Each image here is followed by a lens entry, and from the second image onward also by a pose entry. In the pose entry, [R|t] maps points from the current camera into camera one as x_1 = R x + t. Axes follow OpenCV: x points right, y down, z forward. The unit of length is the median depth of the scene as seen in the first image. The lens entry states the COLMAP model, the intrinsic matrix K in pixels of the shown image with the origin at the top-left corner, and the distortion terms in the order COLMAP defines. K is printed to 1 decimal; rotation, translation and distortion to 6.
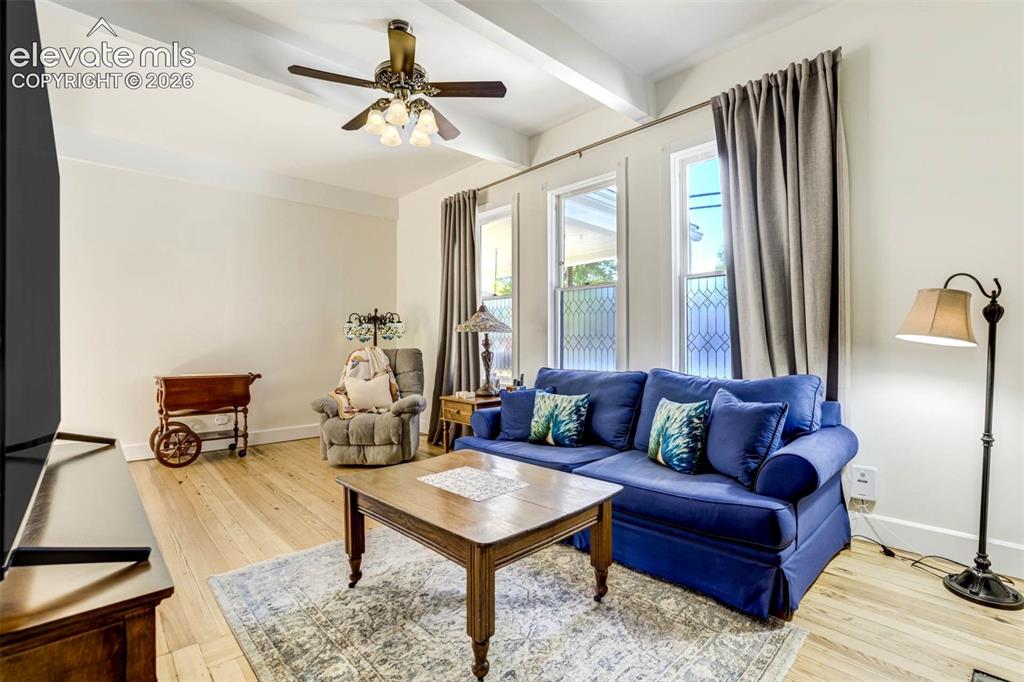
lens RADIAL K [[469.1, 0, 513.8], [0, 469.1, 351.2], [0, 0, 1]] dist [0.000458, 0.000569]
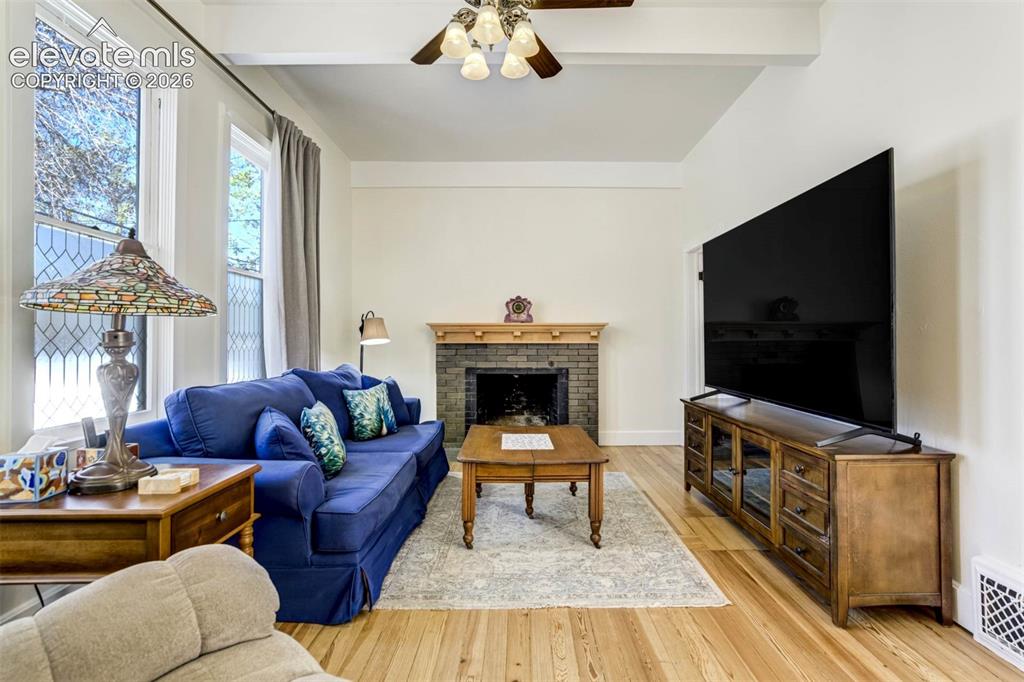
lens RADIAL K [[502.4, 0, 514.6], [0, 502.4, 329.4], [0, 0, 1]] dist [-0.023094, 0.000917]
pose [[-0.724531, 0.018908, 0.688983, -0.623258], [0.020942, 0.999766, -0.005414, -0.018545], [-0.688924, 0.010506, -0.724758, 1.092152]]
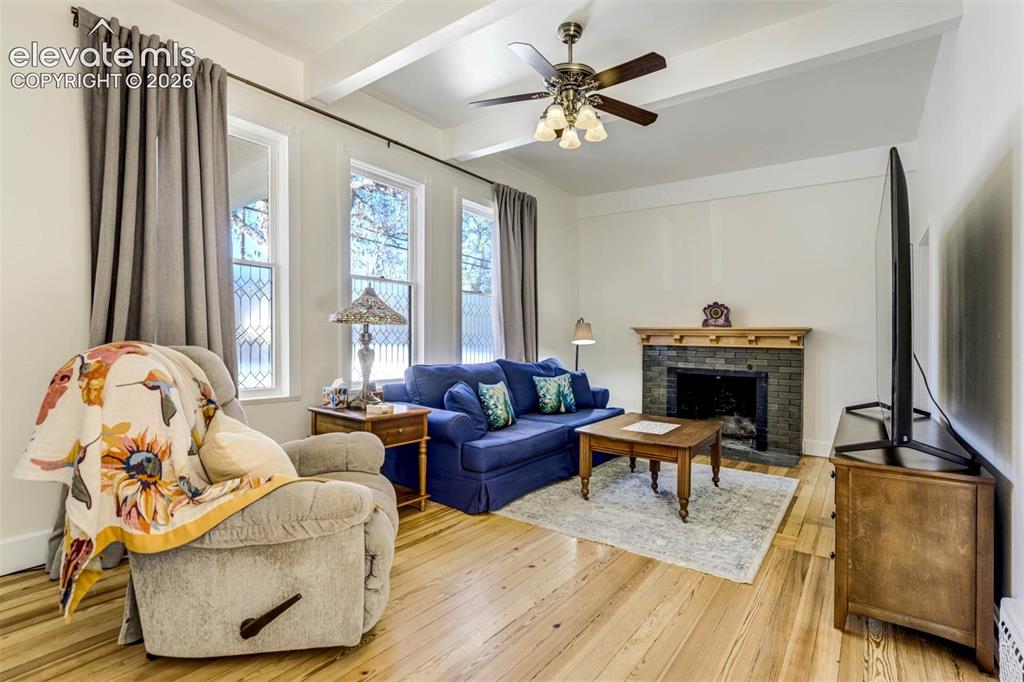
lens RADIAL K [[472.6, 0, 506.4], [0, 472.6, 338.2], [0, 0, 1]] dist [-0.027943, 0.000629]
pose [[-0.169434, 0.003651, 0.985535, -0.871798], [0.008110, 0.999964, -0.002310, -0.014231], [-0.985508, 0.007602, -0.169458, 0.948937]]
